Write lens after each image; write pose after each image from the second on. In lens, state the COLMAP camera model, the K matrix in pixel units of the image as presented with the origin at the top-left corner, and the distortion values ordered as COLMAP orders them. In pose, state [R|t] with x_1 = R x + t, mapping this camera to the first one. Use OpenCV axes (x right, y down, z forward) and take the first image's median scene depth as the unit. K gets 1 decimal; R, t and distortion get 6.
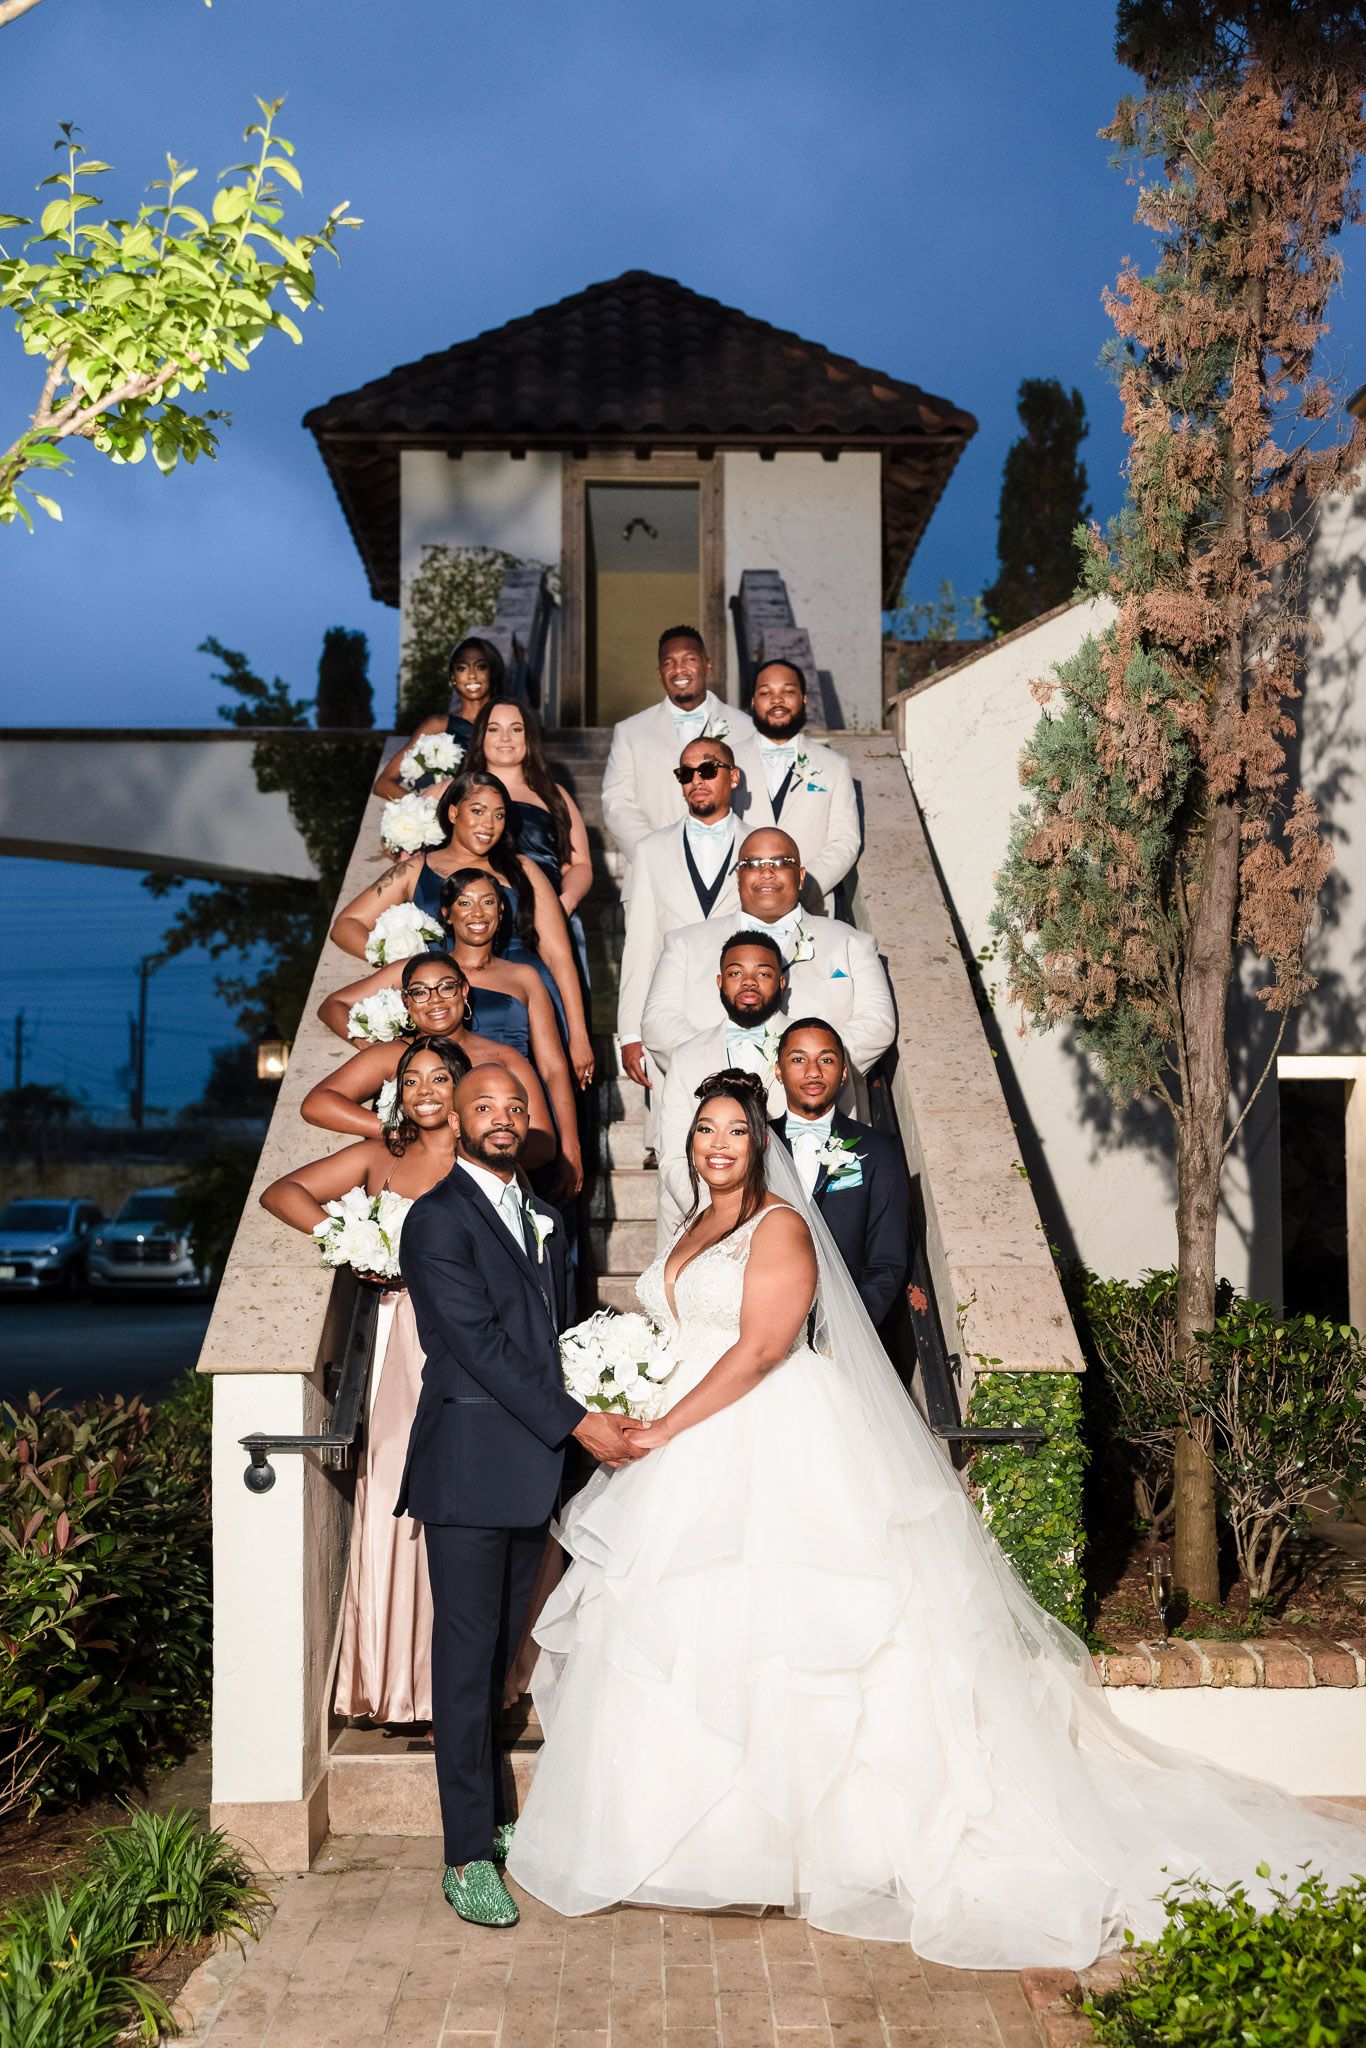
lens RADIAL K [[2337.5, 0, 705.8], [0, 2337.5, 986.7], [0, 0, 1]] dist [-0.004589, 0.000000]
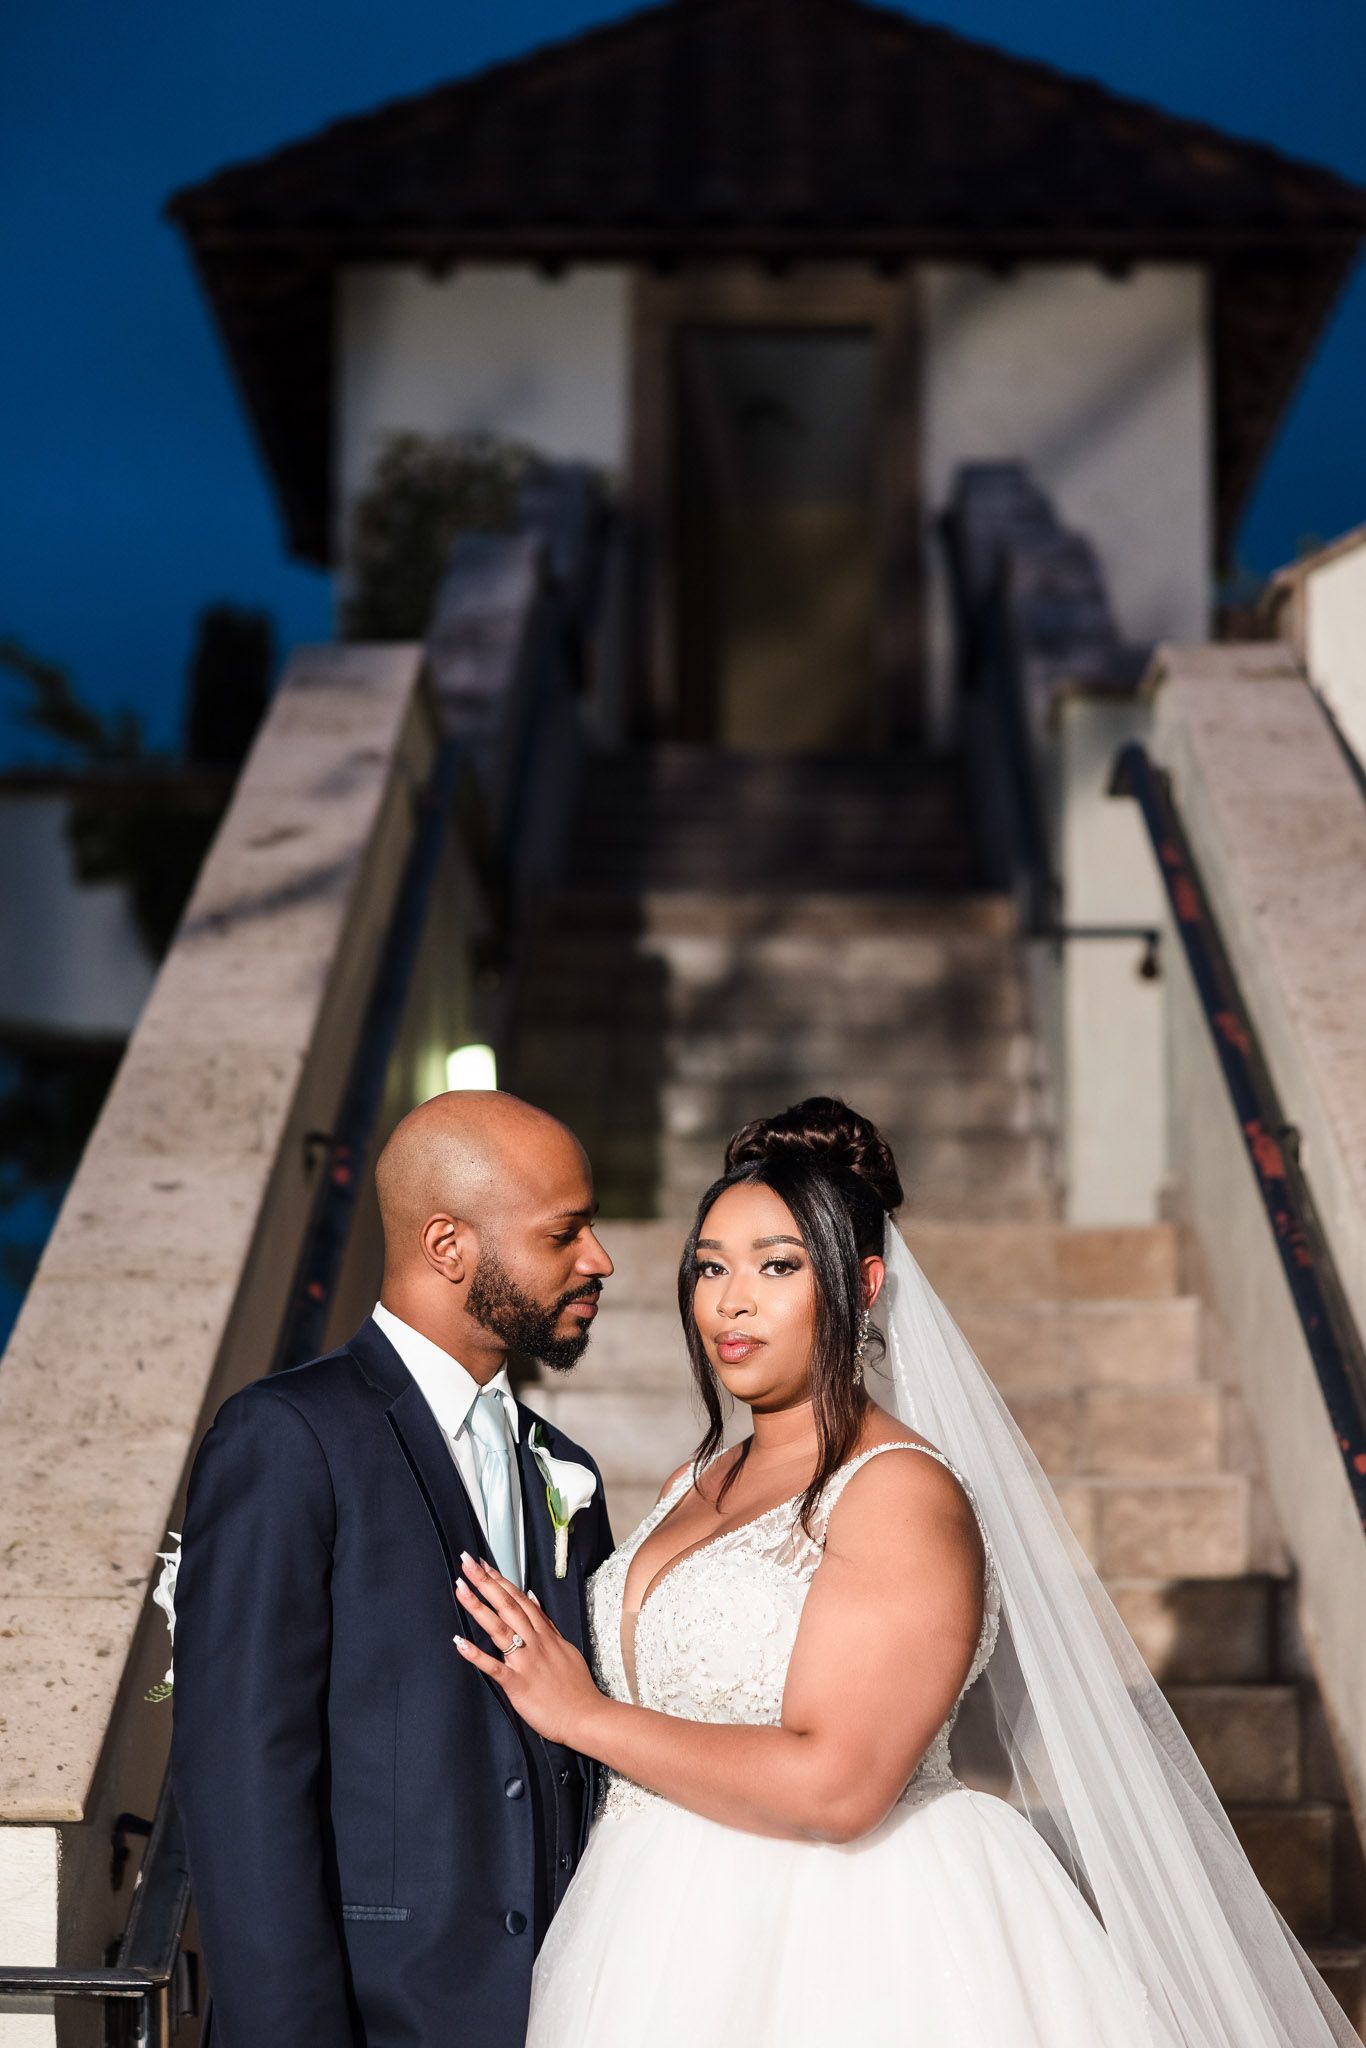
lens RADIAL K [[3727.4, 0, 697.0], [0, 3727.4, 1032.4], [0, 0, 1]] dist [-0.022796, 0.000000]
pose [[0.999287, -0.000054, -0.037761, -0.022972], [-0.003773, 0.994851, -0.101276, 0.078169], [0.037573, 0.101346, 0.994142, 0.261201]]
